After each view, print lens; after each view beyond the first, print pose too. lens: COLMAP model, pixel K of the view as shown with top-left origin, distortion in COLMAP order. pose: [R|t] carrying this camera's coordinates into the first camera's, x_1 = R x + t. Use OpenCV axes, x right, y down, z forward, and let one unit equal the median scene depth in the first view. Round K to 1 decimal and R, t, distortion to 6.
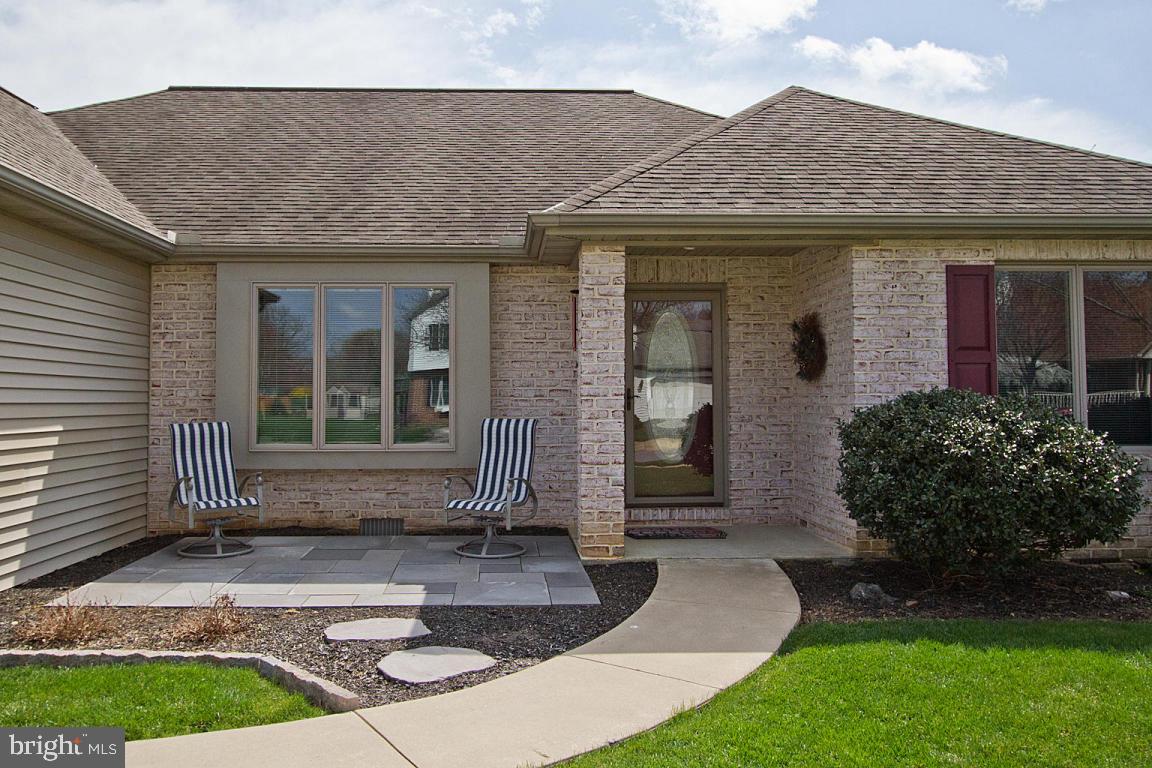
lens RADIAL K [[900.0, 0, 523.1], [0, 900.0, 370.0], [0, 0, 1]] dist [-0.023773, 0.002563]
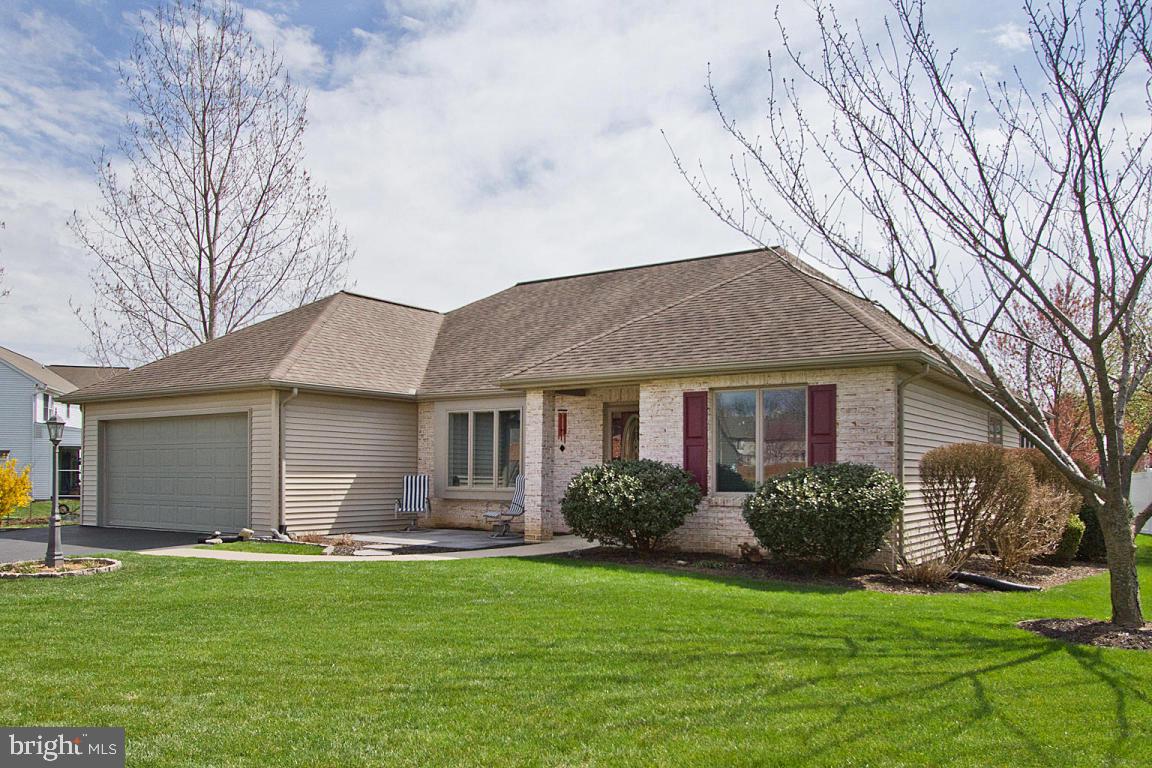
lens RADIAL K [[888.9, 0, 576.0], [0, 888.9, 384.0], [0, 0, 1]] dist [-0.001089, -0.000124]
pose [[0.808548, -0.050711, -0.586241, 1.148493], [0.010241, 0.997341, -0.072147, -0.003863], [0.588341, 0.052331, 0.806918, -0.510906]]
